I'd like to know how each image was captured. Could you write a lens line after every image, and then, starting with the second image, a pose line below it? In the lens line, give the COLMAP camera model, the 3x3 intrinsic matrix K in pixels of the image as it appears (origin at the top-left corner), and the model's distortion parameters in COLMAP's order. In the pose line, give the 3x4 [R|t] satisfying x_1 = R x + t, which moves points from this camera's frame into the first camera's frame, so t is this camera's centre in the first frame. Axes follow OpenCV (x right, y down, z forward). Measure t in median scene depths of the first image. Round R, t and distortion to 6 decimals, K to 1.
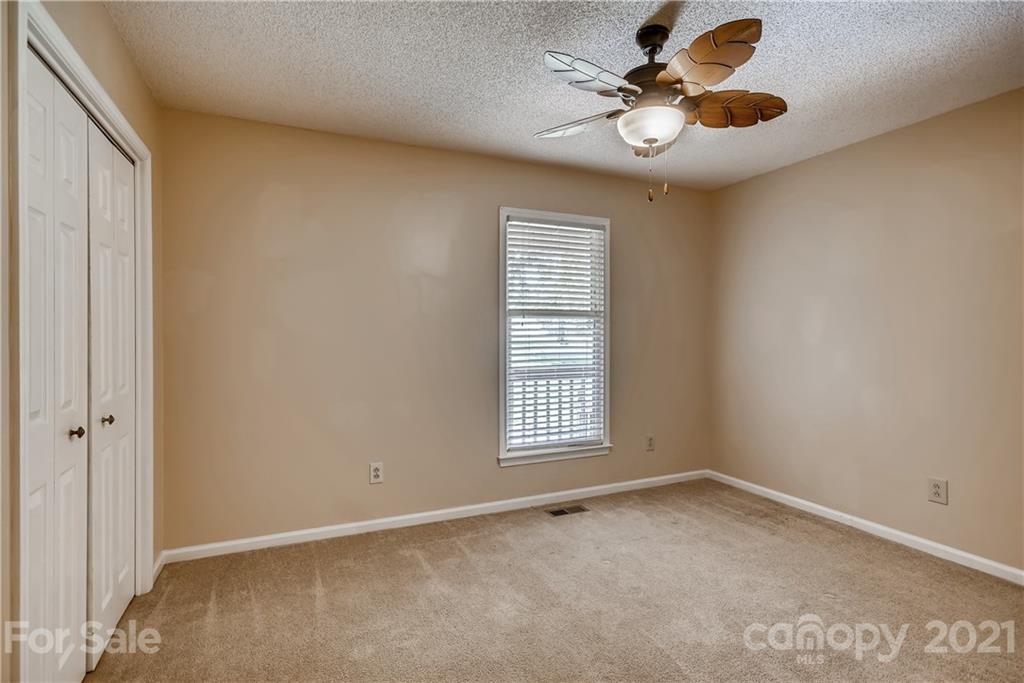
lens RADIAL K [[510.6, 0, 521.2], [0, 510.6, 339.4], [0, 0, 1]] dist [-0.016040, 0.009762]
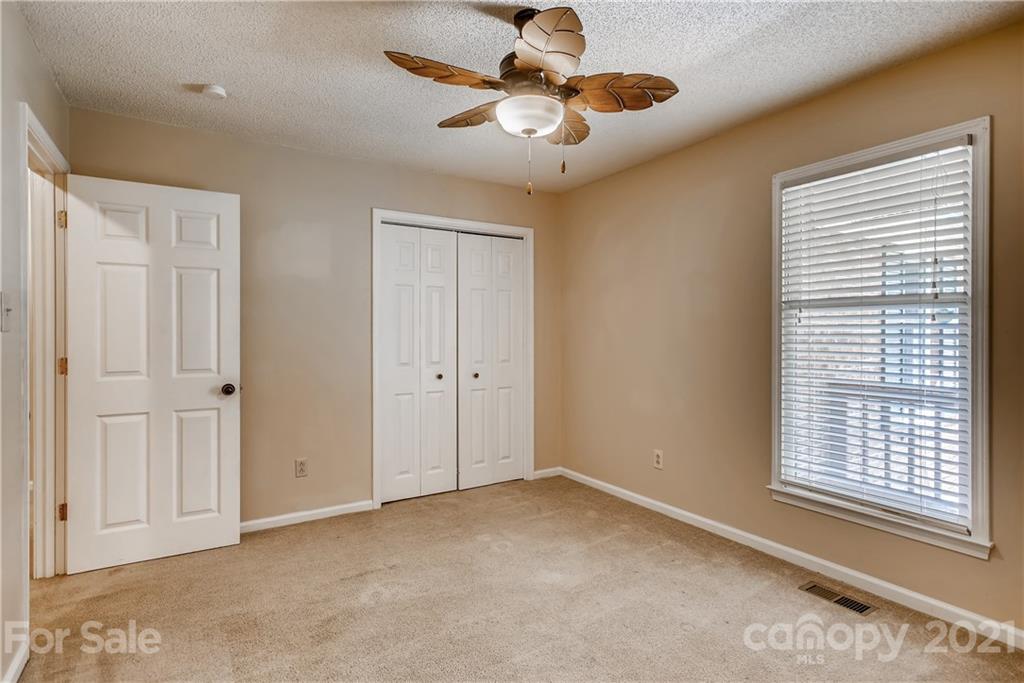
lens RADIAL K [[510.6, 0, 510.0], [0, 510.6, 337.7], [0, 0, 1]] dist [-0.016040, 0.009762]
pose [[0.141051, 0.010849, -0.989943, 0.690760], [-0.014542, 0.999855, 0.008886, -0.004209], [0.989895, 0.013142, 0.141189, 0.481363]]
